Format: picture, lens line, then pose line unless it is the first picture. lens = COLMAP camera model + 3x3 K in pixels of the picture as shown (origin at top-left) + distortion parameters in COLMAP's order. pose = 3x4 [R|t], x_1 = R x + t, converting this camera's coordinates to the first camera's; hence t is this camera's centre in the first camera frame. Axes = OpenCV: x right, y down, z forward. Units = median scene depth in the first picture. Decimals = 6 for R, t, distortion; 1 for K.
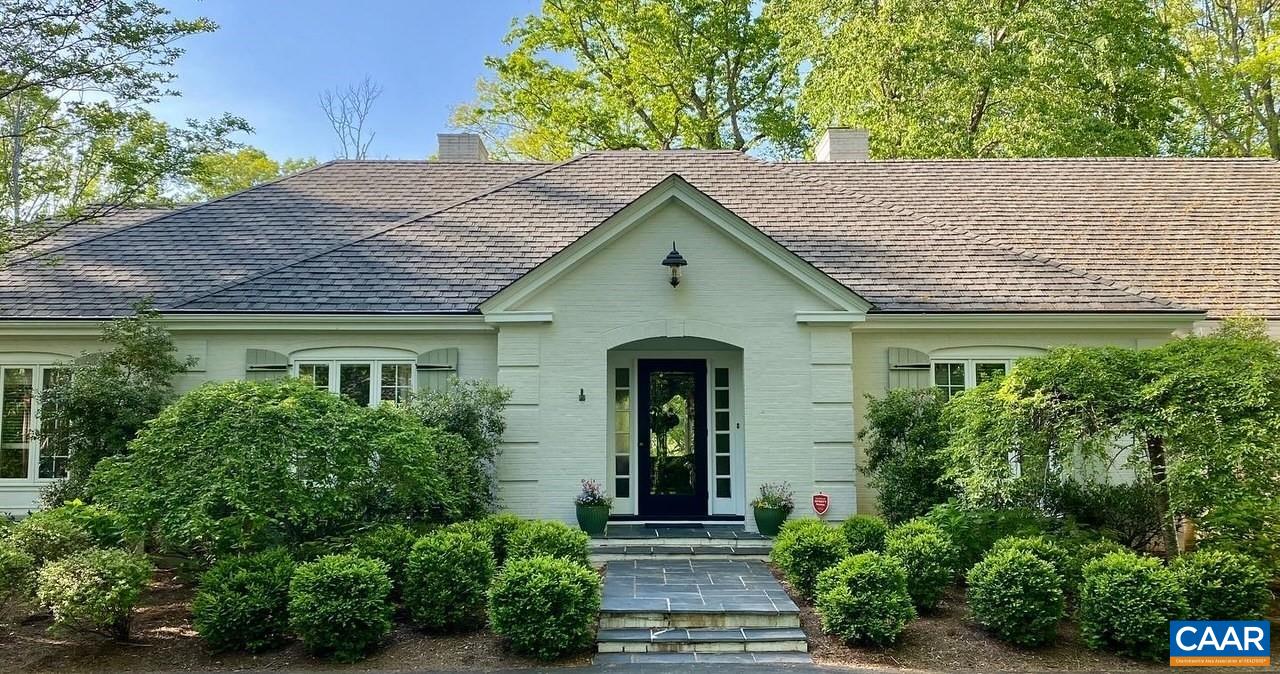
lens RADIAL K [[938.2, 0, 640.0], [0, 938.2, 337.0], [0, 0, 1]] dist [0.089493, -0.000445]
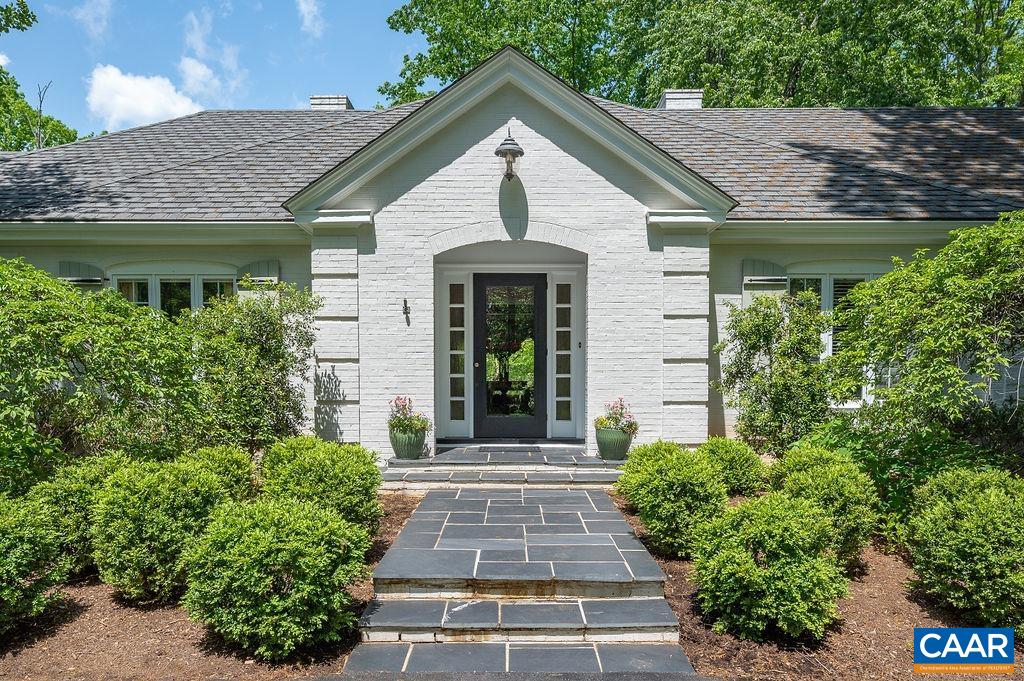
lens RADIAL K [[661.4, 0, 512.6], [0, 661.4, 386.6], [0, 0, 1]] dist [-0.001703, -0.000025]
pose [[0.999994, 0.003375, 0.000647, 0.039280], [-0.003426, 0.993949, 0.109790, 0.067568], [-0.000272, -0.109791, 0.993955, 0.362734]]
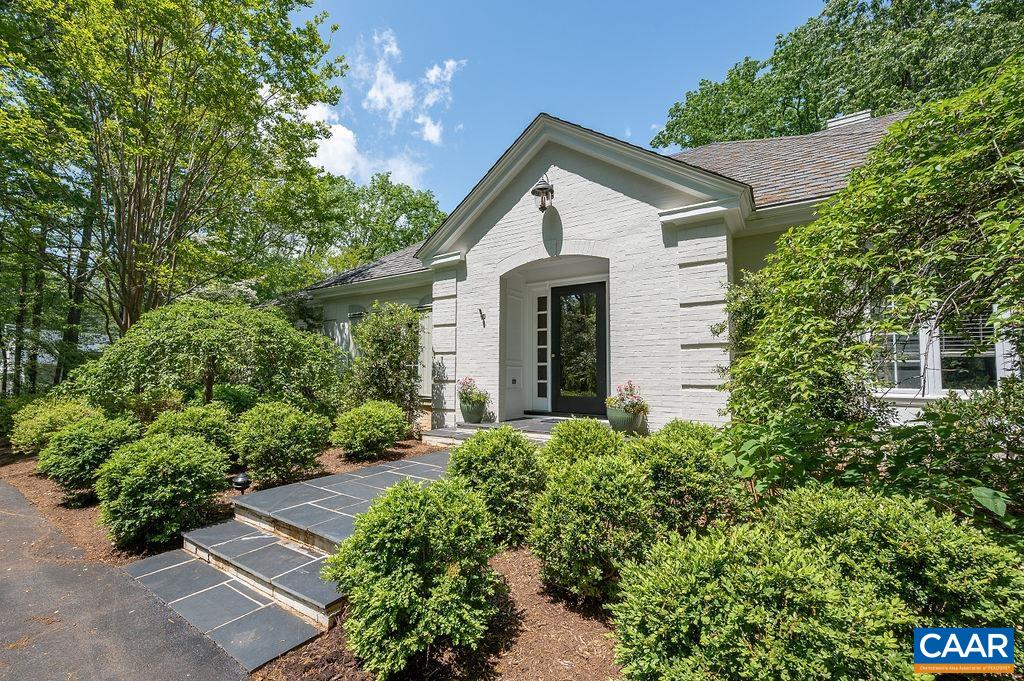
lens RADIAL K [[417.7, 0, 512.0], [0, 417.7, 340.5], [0, 0, 1]] dist [-0.000557, -0.000075]
pose [[0.829771, -0.038643, -0.556764, 0.280390], [0.045830, 0.998949, -0.001030, 0.098831], [0.556219, -0.024662, 0.830670, 0.548815]]
